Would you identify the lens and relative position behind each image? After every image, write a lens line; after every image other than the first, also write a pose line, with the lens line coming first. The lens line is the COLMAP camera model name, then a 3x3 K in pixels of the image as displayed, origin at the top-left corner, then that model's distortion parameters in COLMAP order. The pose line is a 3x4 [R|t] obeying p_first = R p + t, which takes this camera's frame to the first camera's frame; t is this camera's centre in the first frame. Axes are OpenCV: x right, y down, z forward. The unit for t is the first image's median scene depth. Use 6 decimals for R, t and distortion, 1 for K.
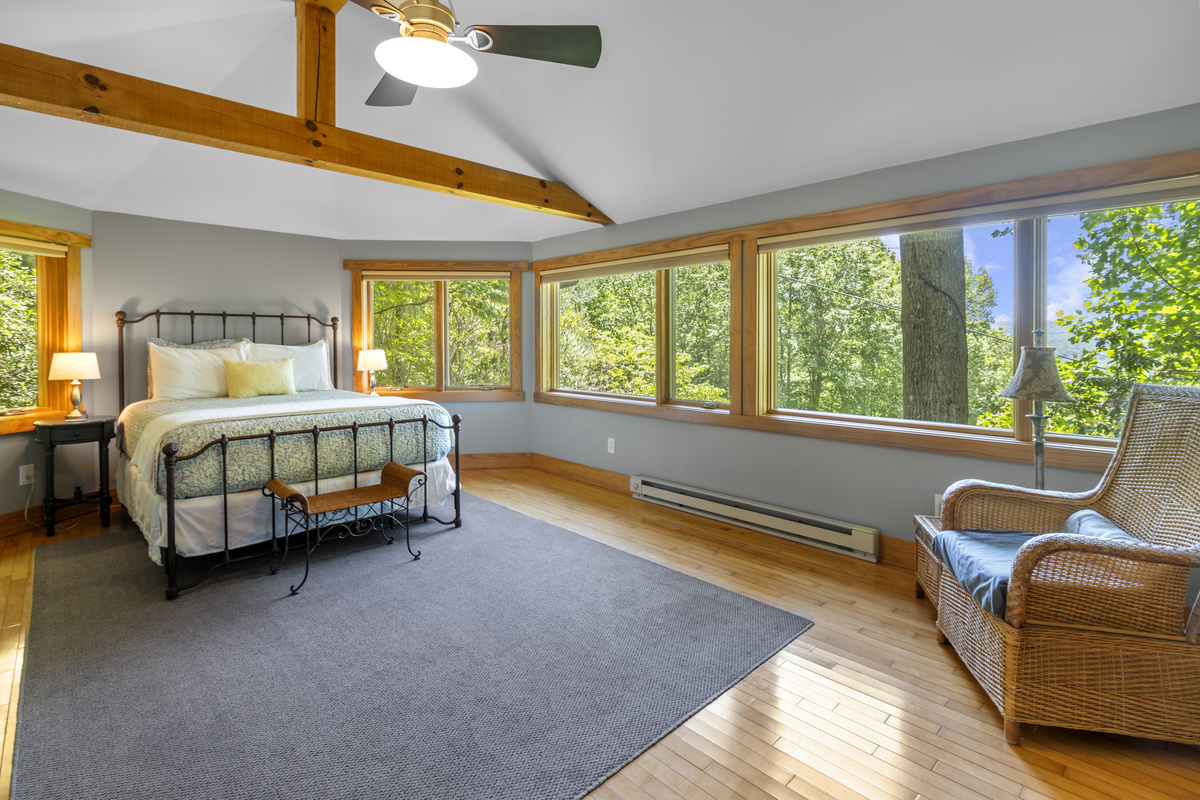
lens RADIAL K [[561.8, 0, 604.3], [0, 561.8, 358.1], [0, 0, 1]] dist [0.001791, -0.008100]
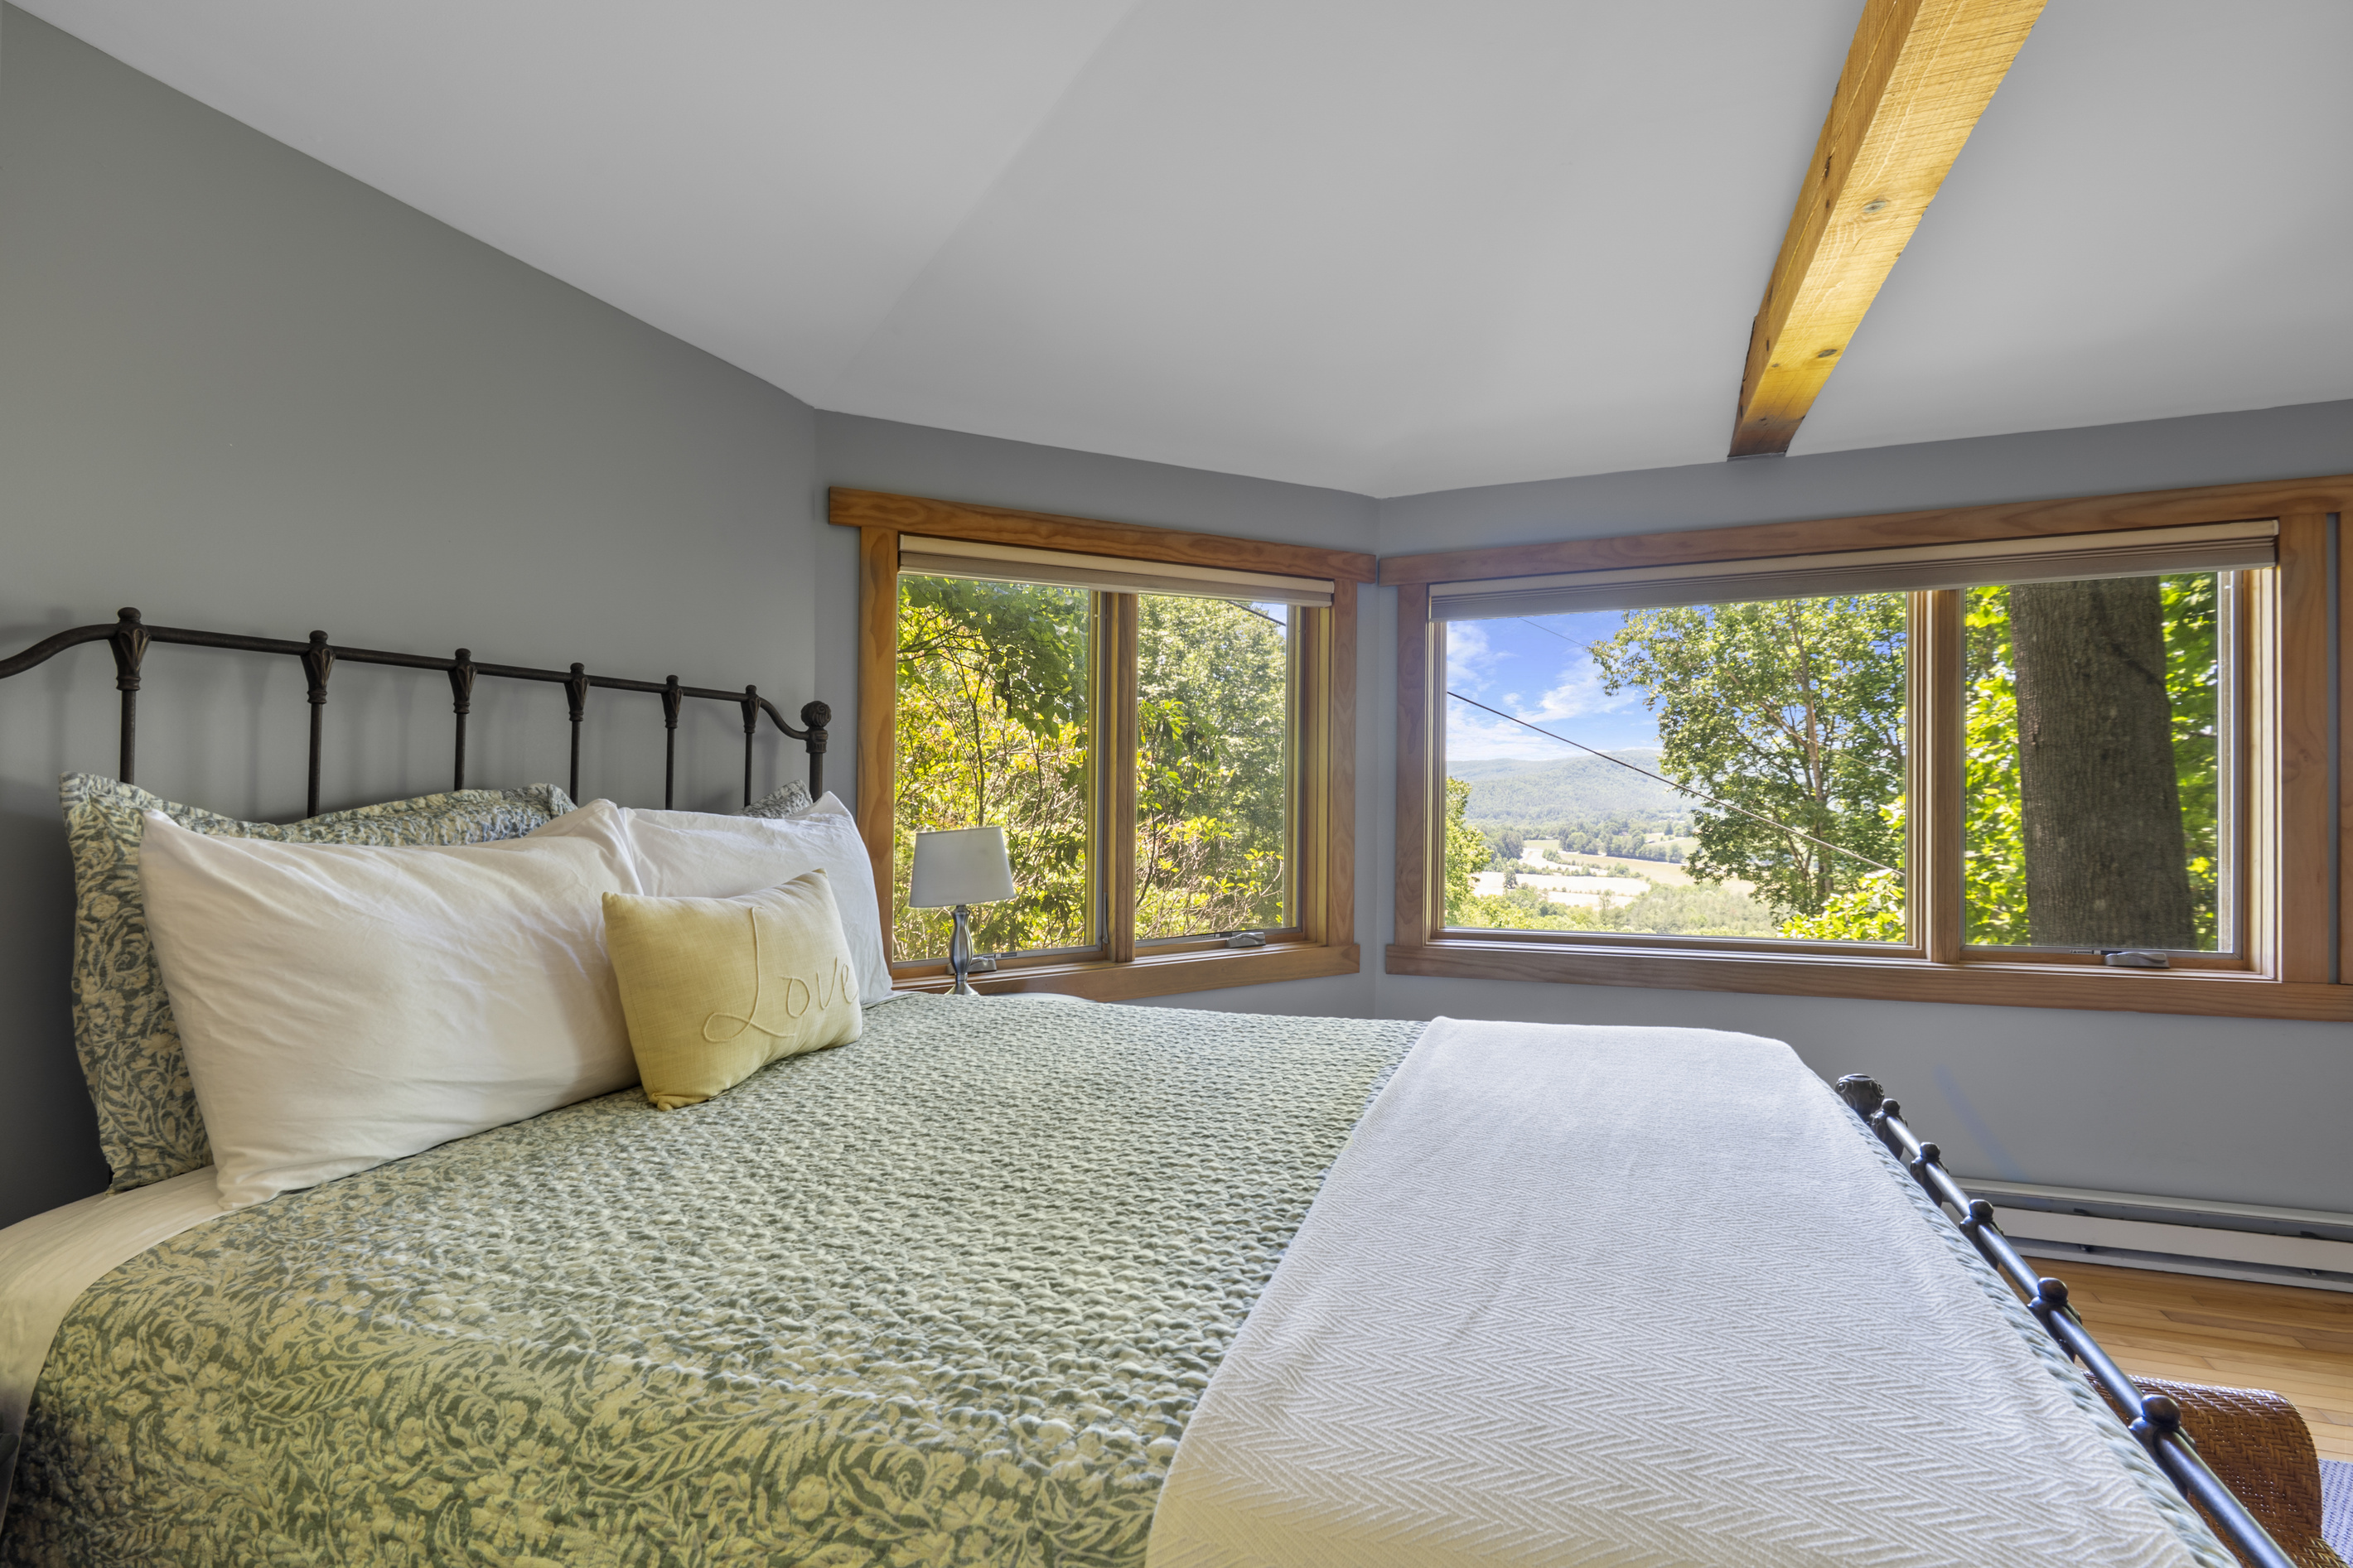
lens RADIAL K [[1074.5, 0, 1168.8], [0, 1074.5, 792.4], [0, 0, 1]] dist [0.000722, -0.006584]
pose [[0.910288, -0.007929, 0.413899, -0.746424], [0.021027, 0.999412, -0.027099, -0.021396], [-0.413440, 0.033371, 0.909920, 0.680220]]
